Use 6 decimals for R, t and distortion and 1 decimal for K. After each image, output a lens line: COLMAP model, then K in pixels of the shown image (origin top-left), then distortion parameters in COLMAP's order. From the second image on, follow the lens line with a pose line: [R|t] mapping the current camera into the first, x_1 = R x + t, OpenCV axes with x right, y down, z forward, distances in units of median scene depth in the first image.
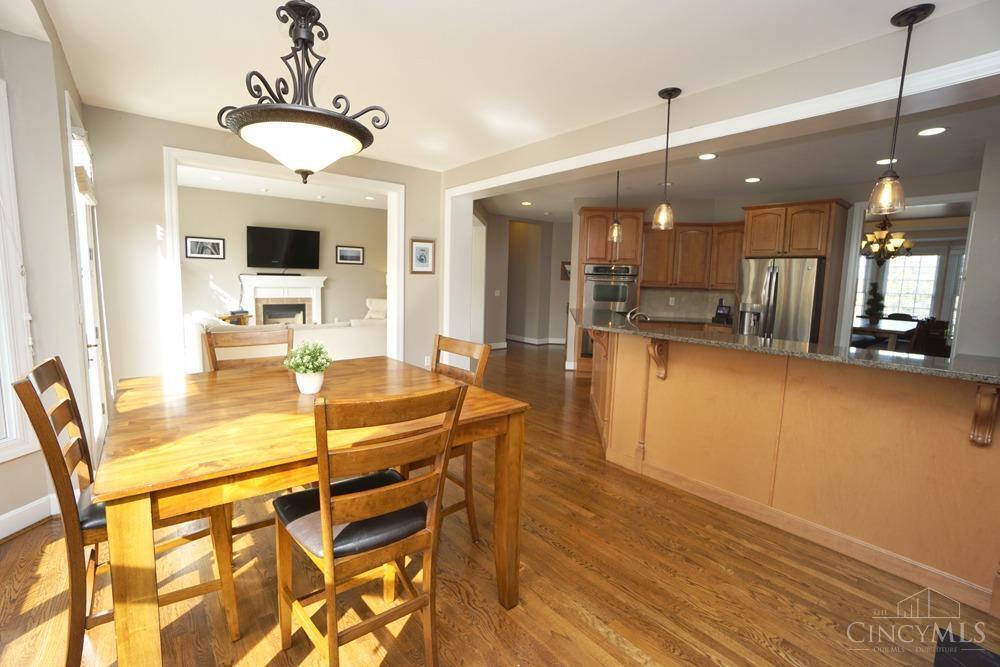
lens RADIAL K [[443.8, 0, 495.7], [0, 443.8, 330.6], [0, 0, 1]] dist [-0.060544, 0.022230]
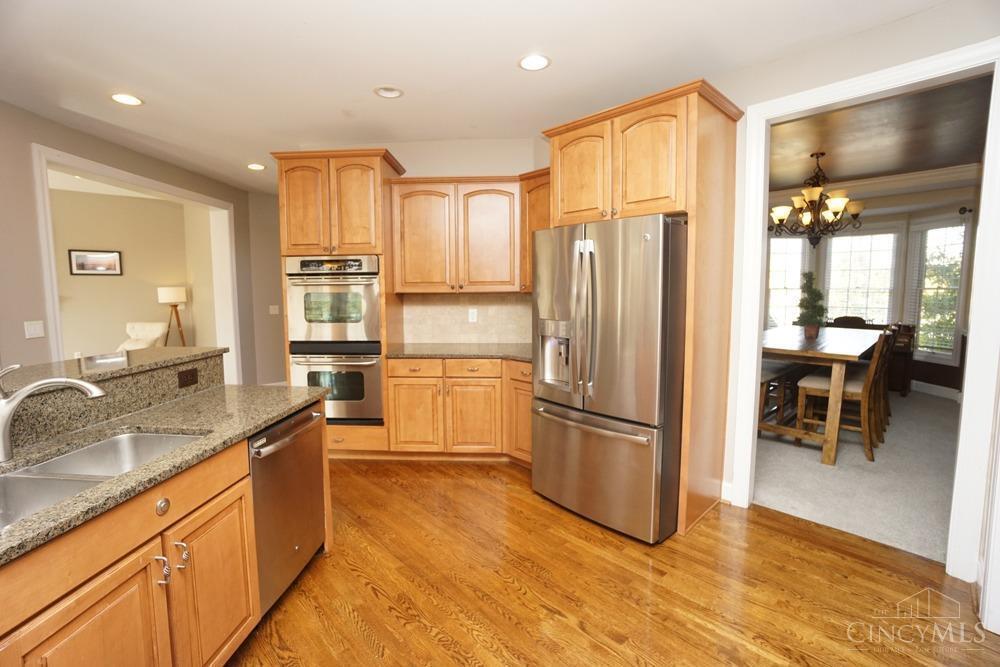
lens RADIAL K [[443.8, 0, 495.7], [0, 443.8, 330.6], [0, 0, 1]] dist [-0.060544, 0.022230]
pose [[0.997016, -0.039516, 0.066310, 0.384138], [0.040857, 0.998985, -0.018983, -0.033735], [-0.065492, 0.021636, 0.997618, 0.402196]]
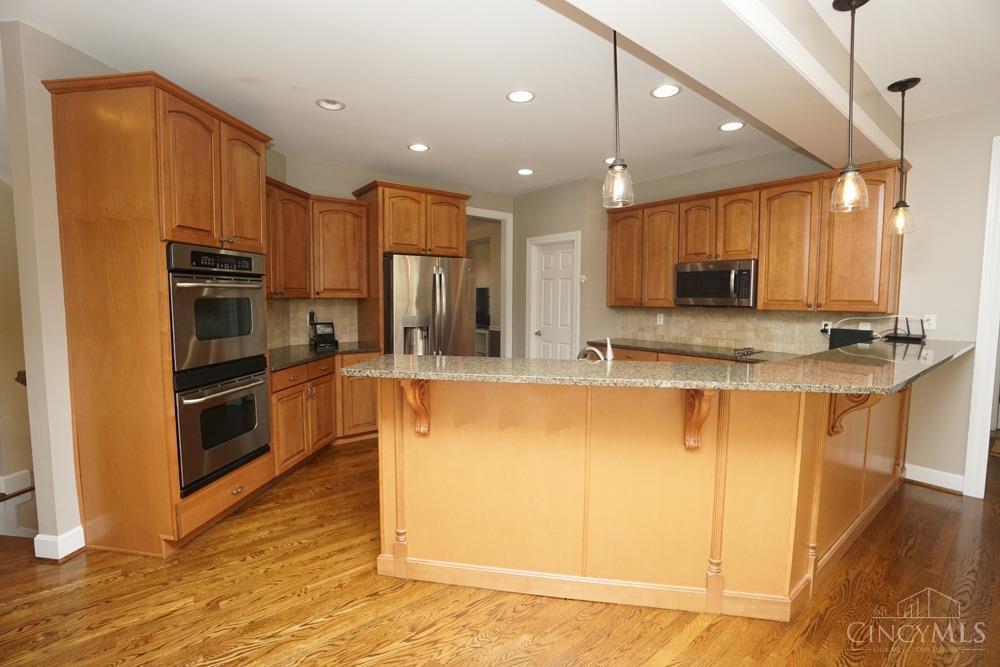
lens RADIAL K [[443.8, 0, 495.7], [0, 443.8, 330.6], [0, 0, 1]] dist [-0.060544, 0.022230]
pose [[0.000478, -0.112550, 0.993646, -0.136353], [0.104498, 0.988212, 0.111884, -0.083927], [-0.994525, 0.103780, 0.012233, 0.677039]]
